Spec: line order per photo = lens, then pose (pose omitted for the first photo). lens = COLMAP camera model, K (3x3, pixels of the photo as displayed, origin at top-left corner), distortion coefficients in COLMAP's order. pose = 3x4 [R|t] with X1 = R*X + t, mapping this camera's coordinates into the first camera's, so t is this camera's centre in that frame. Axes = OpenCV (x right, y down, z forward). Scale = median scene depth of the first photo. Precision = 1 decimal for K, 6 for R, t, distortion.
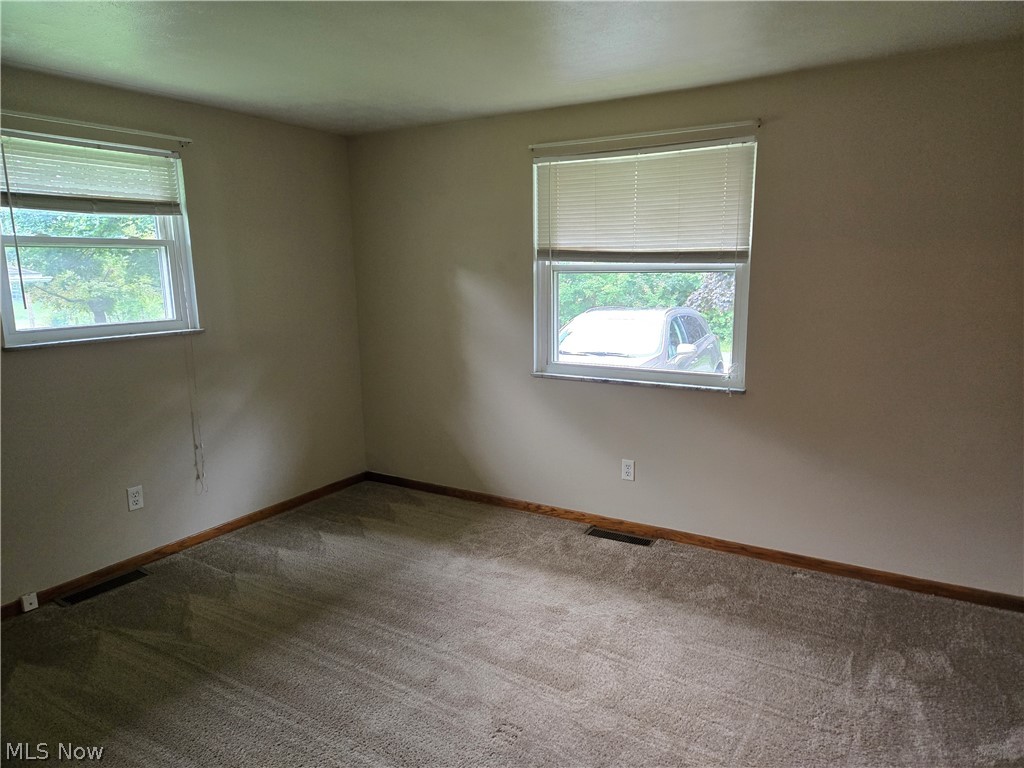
lens RADIAL K [[669.4, 0, 522.8], [0, 669.4, 384.2], [0, 0, 1]] dist [0.087291, -0.063090]
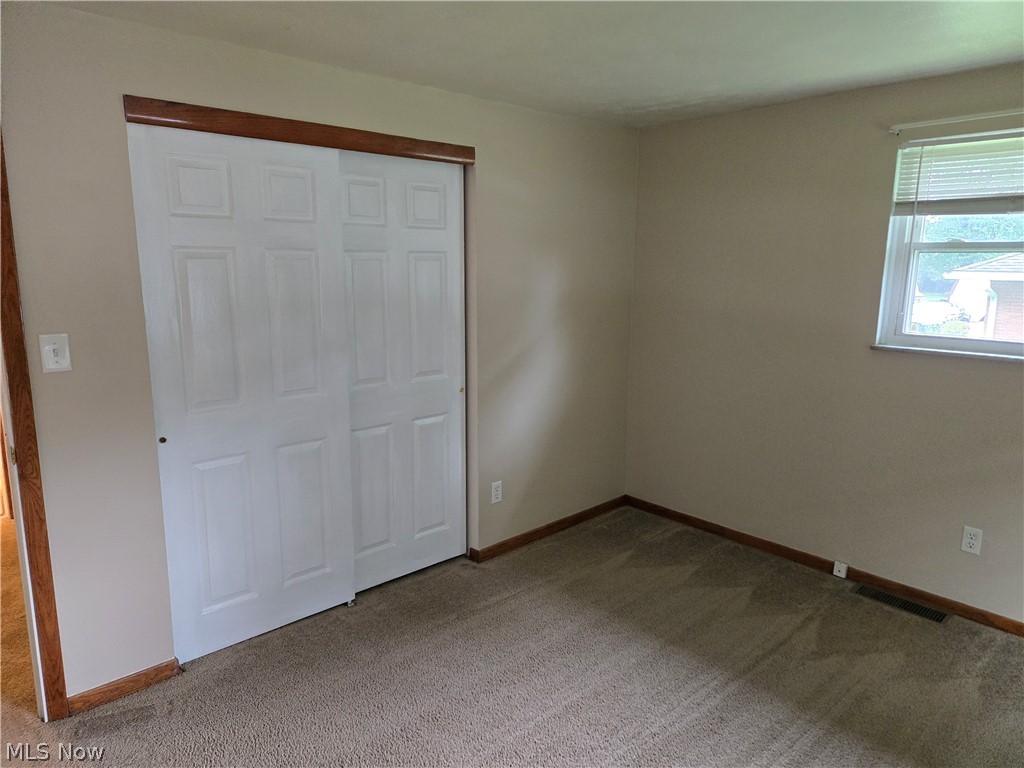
lens RADIAL K [[669.4, 0, 522.8], [0, 669.4, 384.2], [0, 0, 1]] dist [0.087291, -0.063090]
pose [[-0.256758, 0.174526, -0.950587, 0.414745], [-0.188116, 0.955725, 0.226280, -0.125220], [0.947991, 0.236920, -0.212559, 0.664815]]
